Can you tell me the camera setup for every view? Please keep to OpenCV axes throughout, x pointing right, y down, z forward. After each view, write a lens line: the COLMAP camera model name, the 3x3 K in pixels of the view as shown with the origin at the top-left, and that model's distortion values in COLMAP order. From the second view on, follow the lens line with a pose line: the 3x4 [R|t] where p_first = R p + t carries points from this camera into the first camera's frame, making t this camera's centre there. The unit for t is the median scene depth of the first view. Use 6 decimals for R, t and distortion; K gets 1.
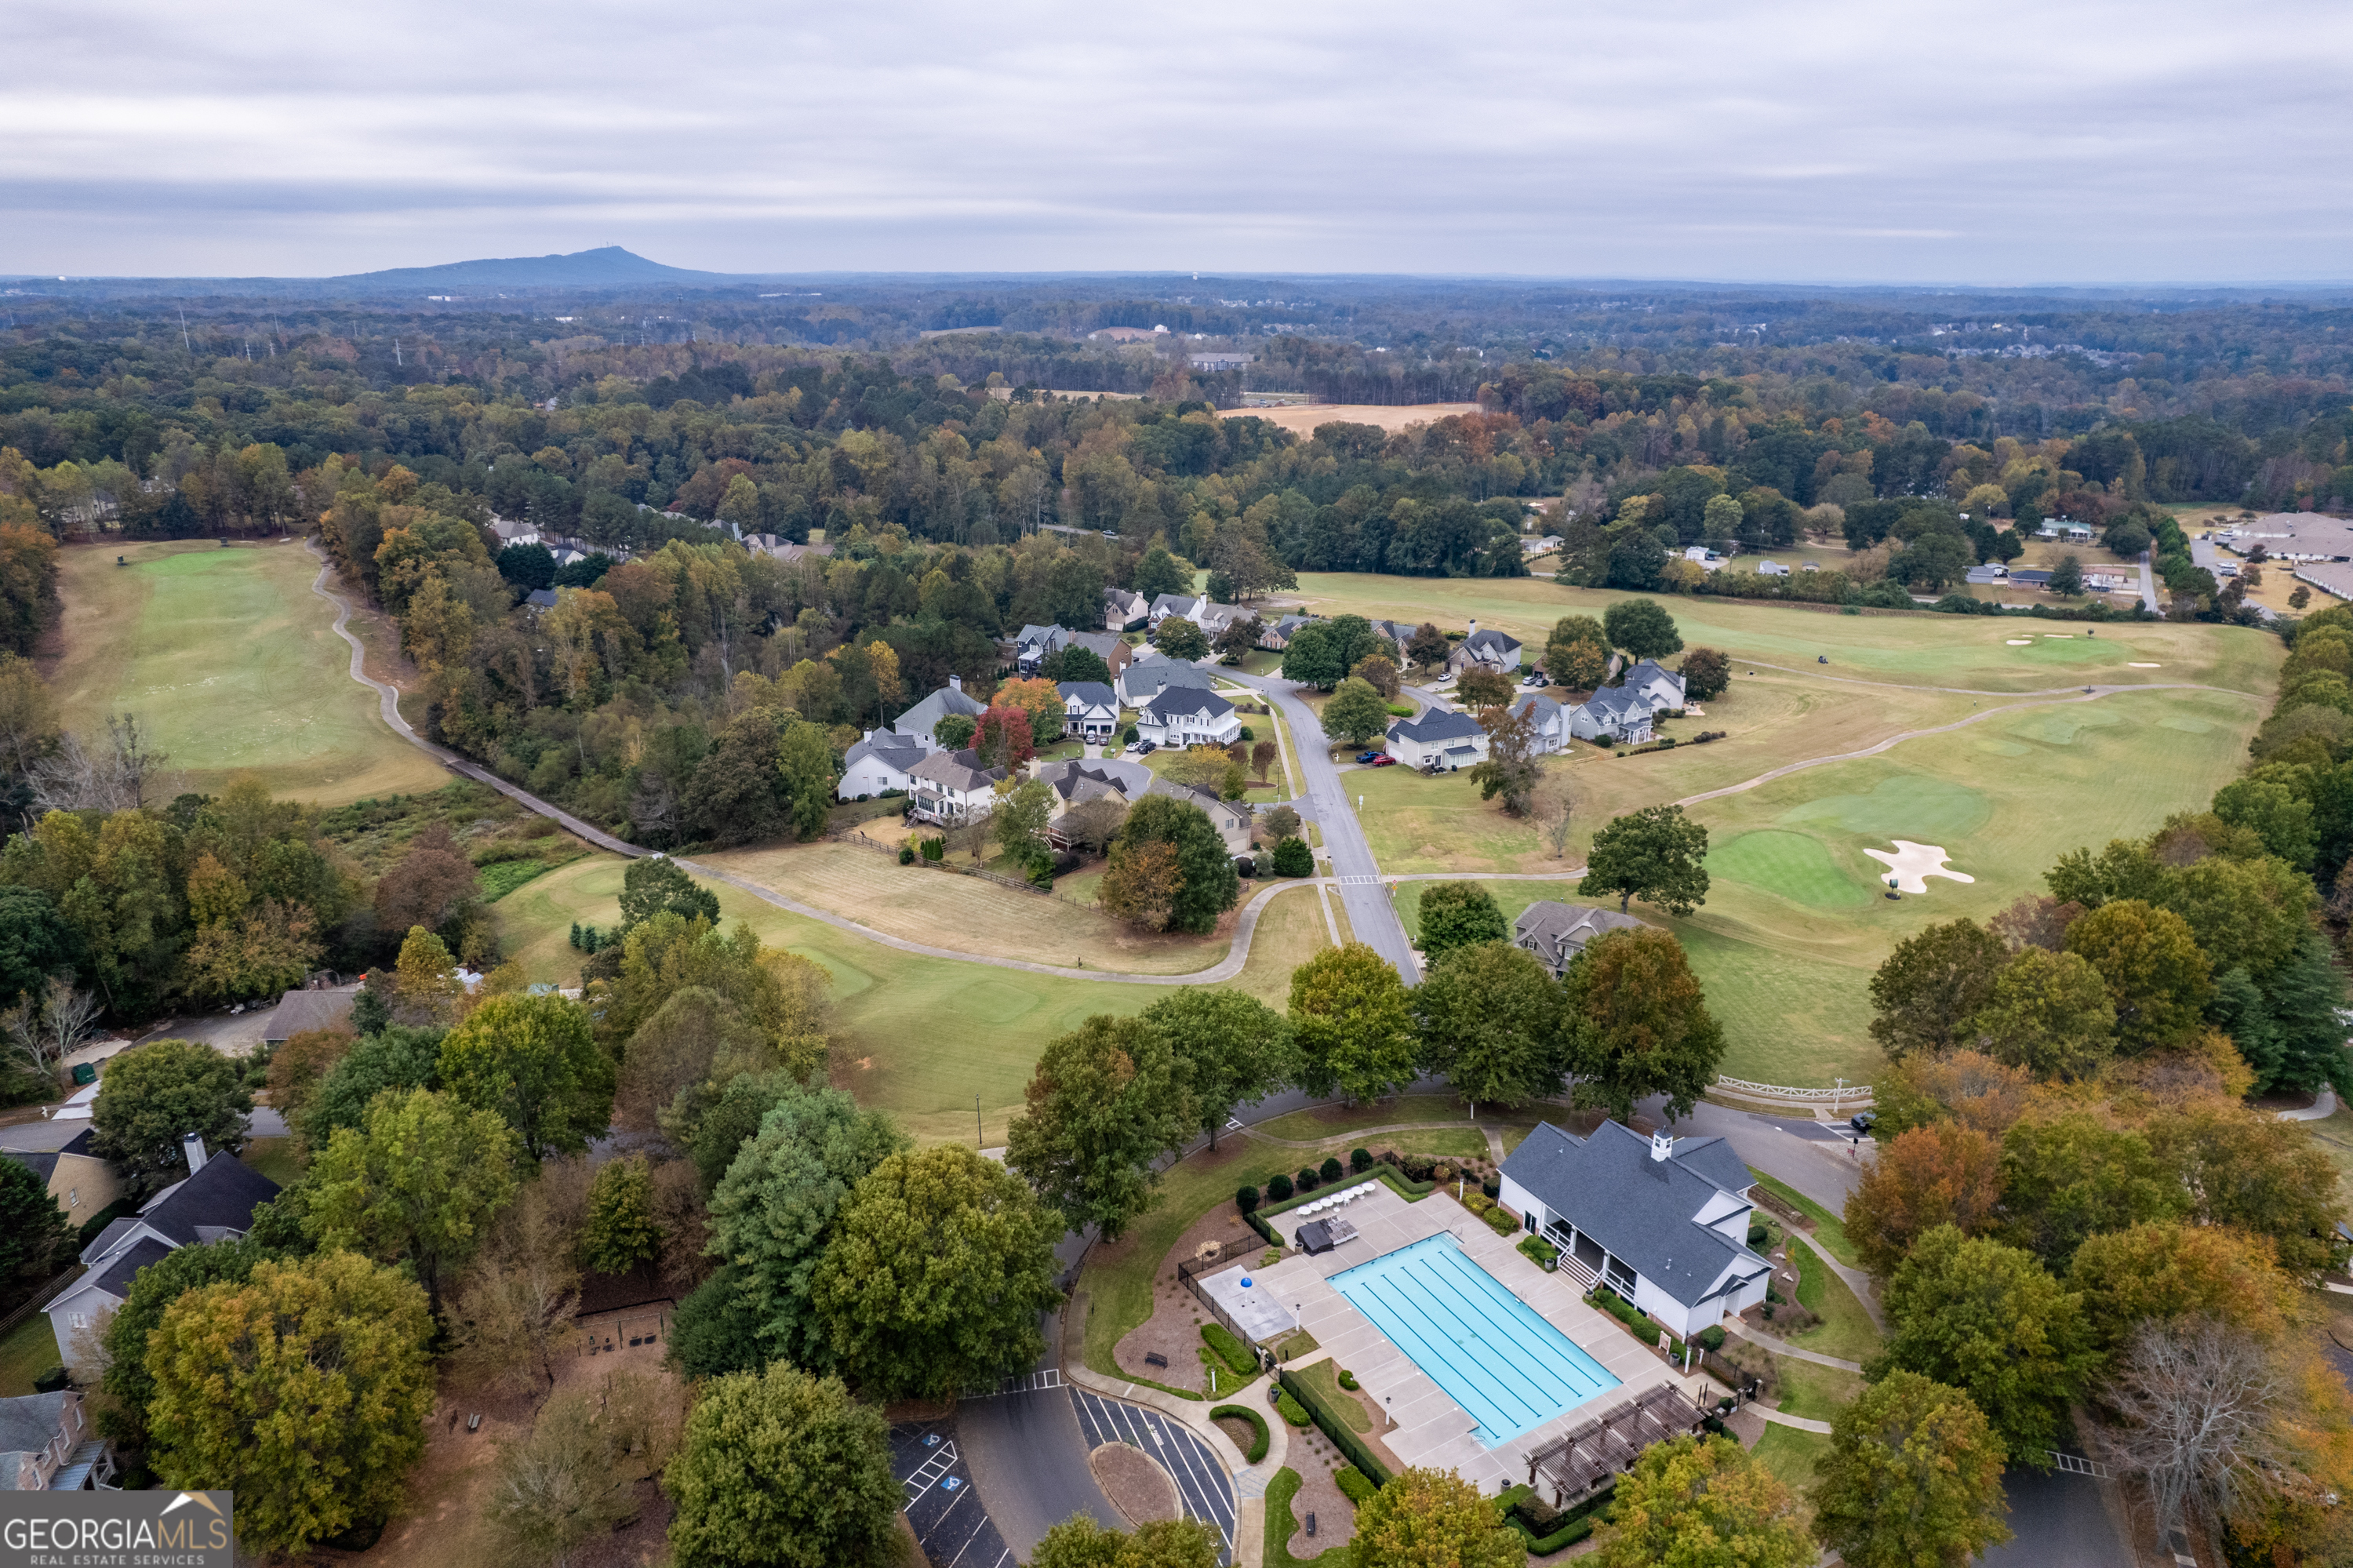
lens RADIAL K [[1483.7, 0, 1176.5], [0, 1483.7, 784.0], [0, 0, 1]] dist [0.001241, 0.002320]
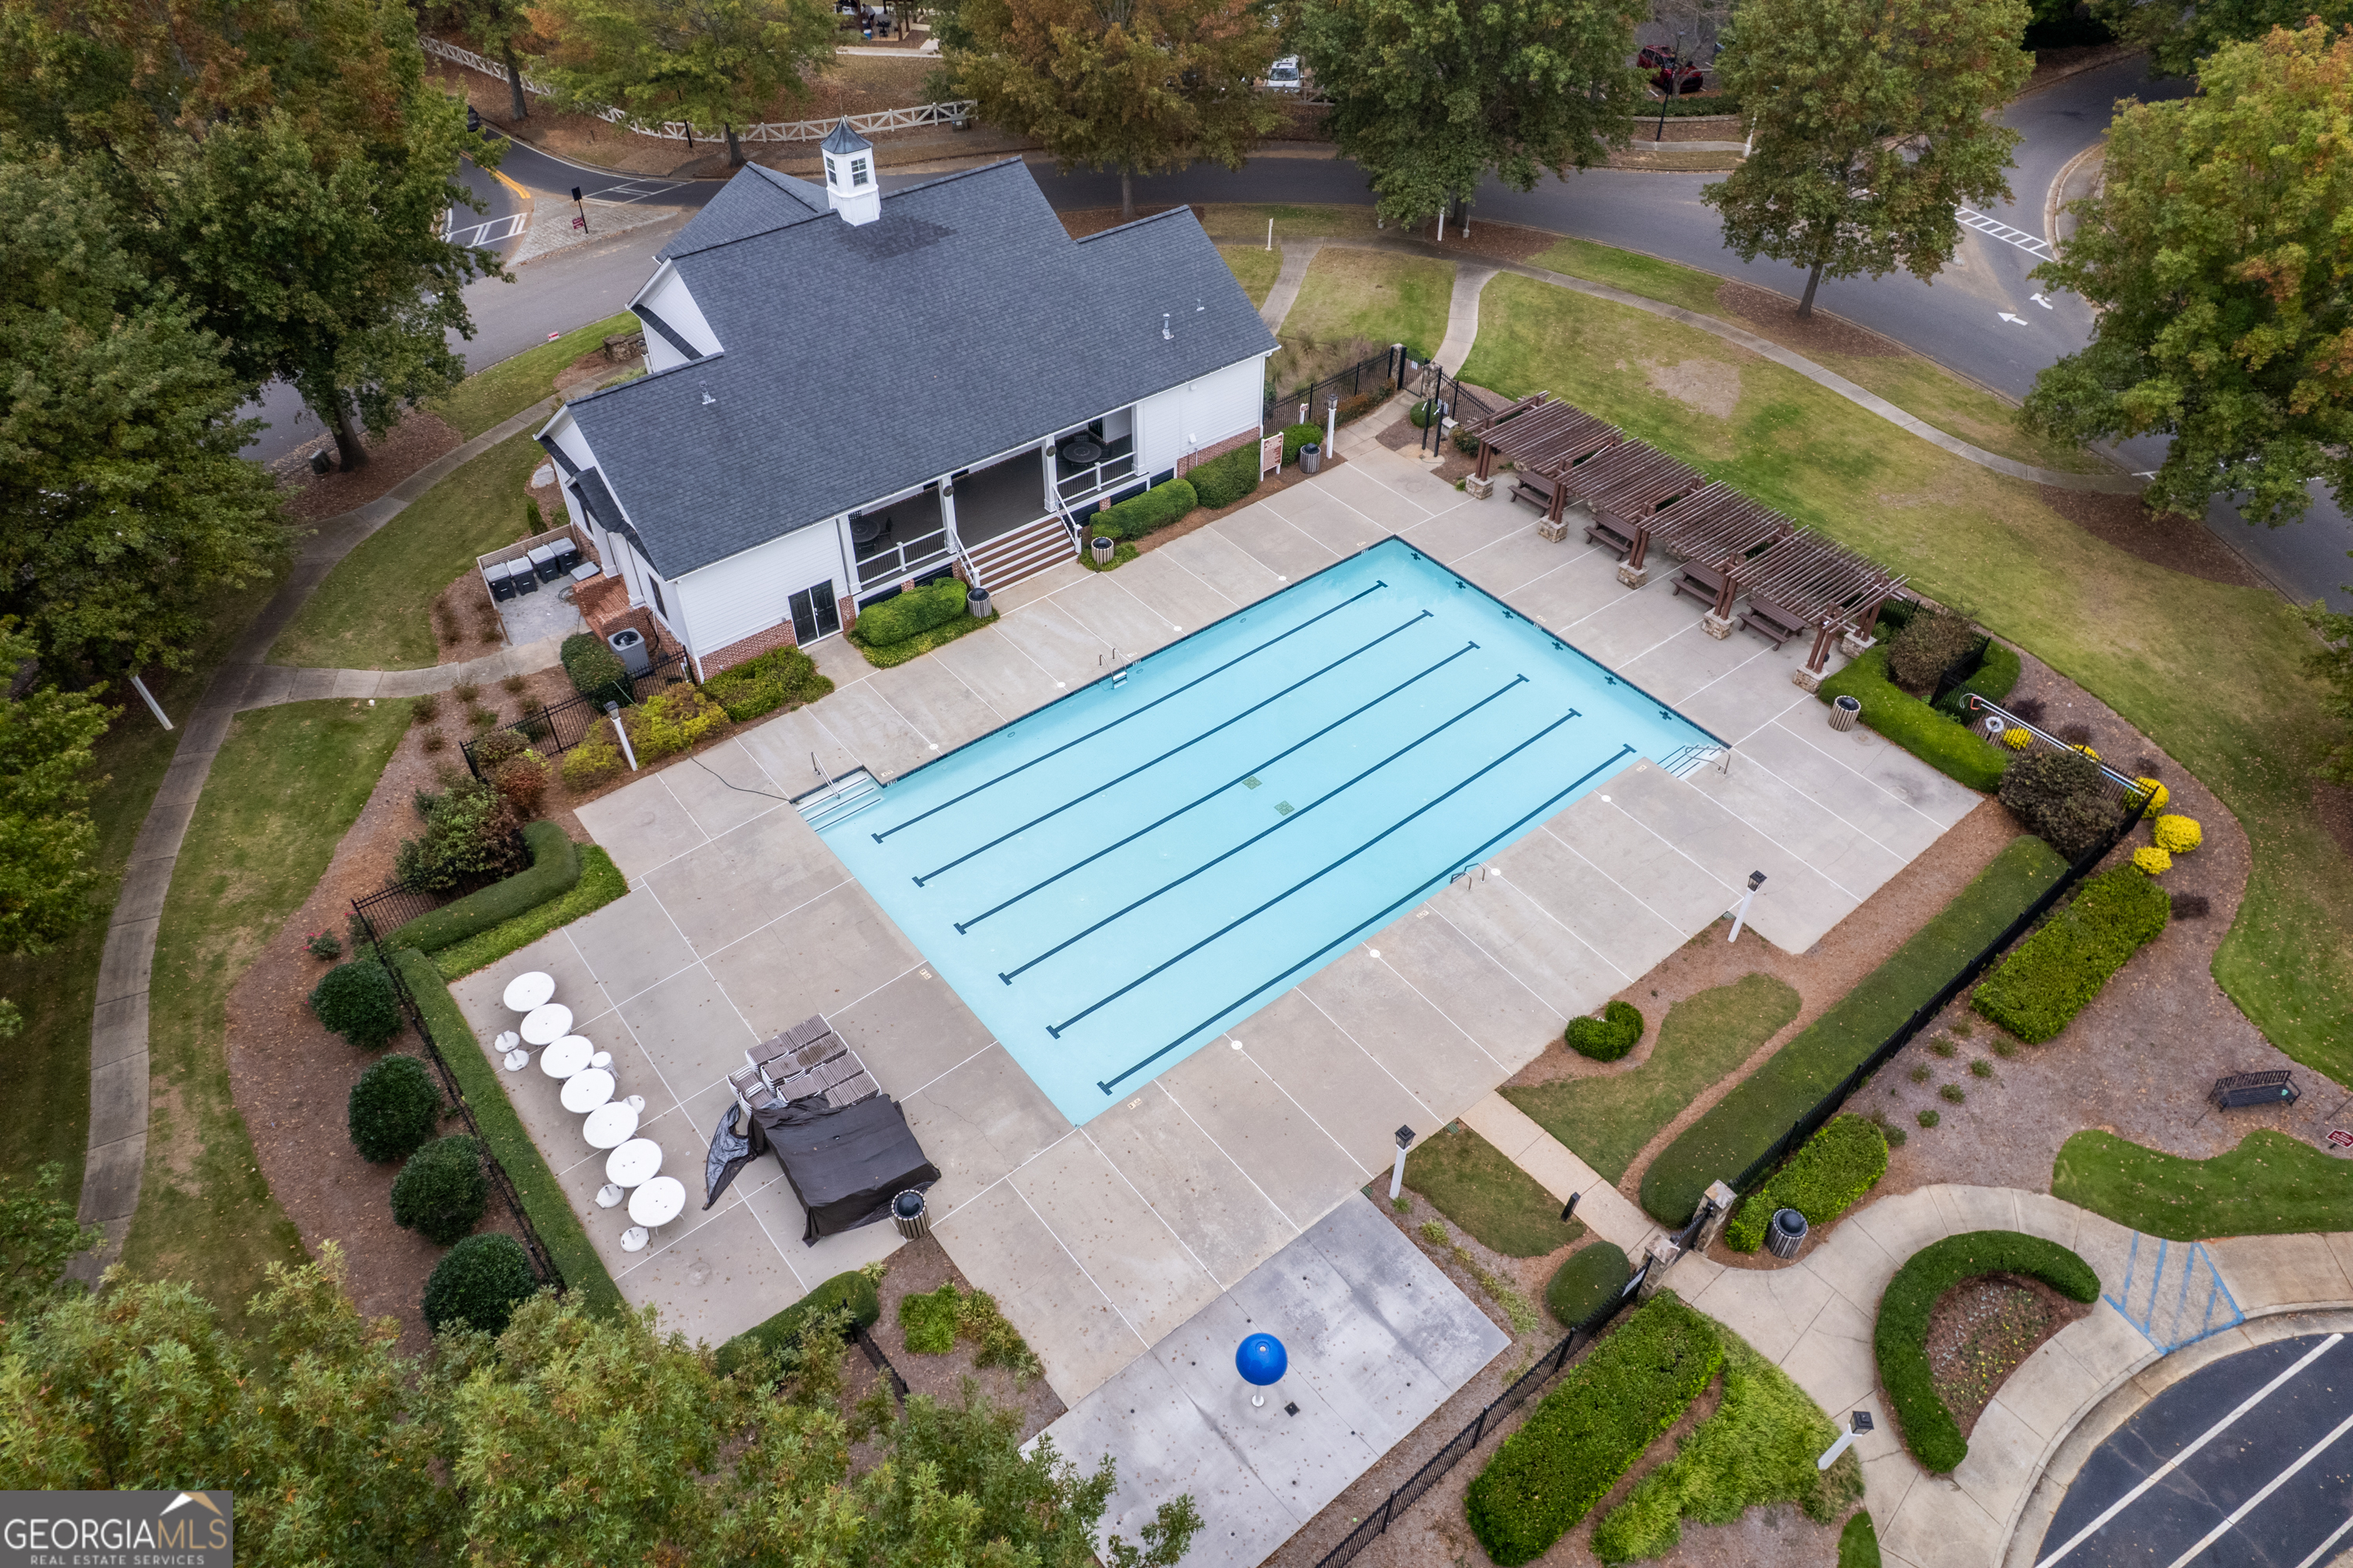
lens RADIAL K [[1483.7, 0, 1176.5], [0, 1483.7, 784.0], [0, 0, 1]] dist [0.001241, 0.002320]
pose [[-0.163340, -0.673652, 0.720772, -0.055888], [0.302760, 0.661105, 0.686496, 0.121388], [-0.938966, 0.330353, 0.095970, 0.987035]]
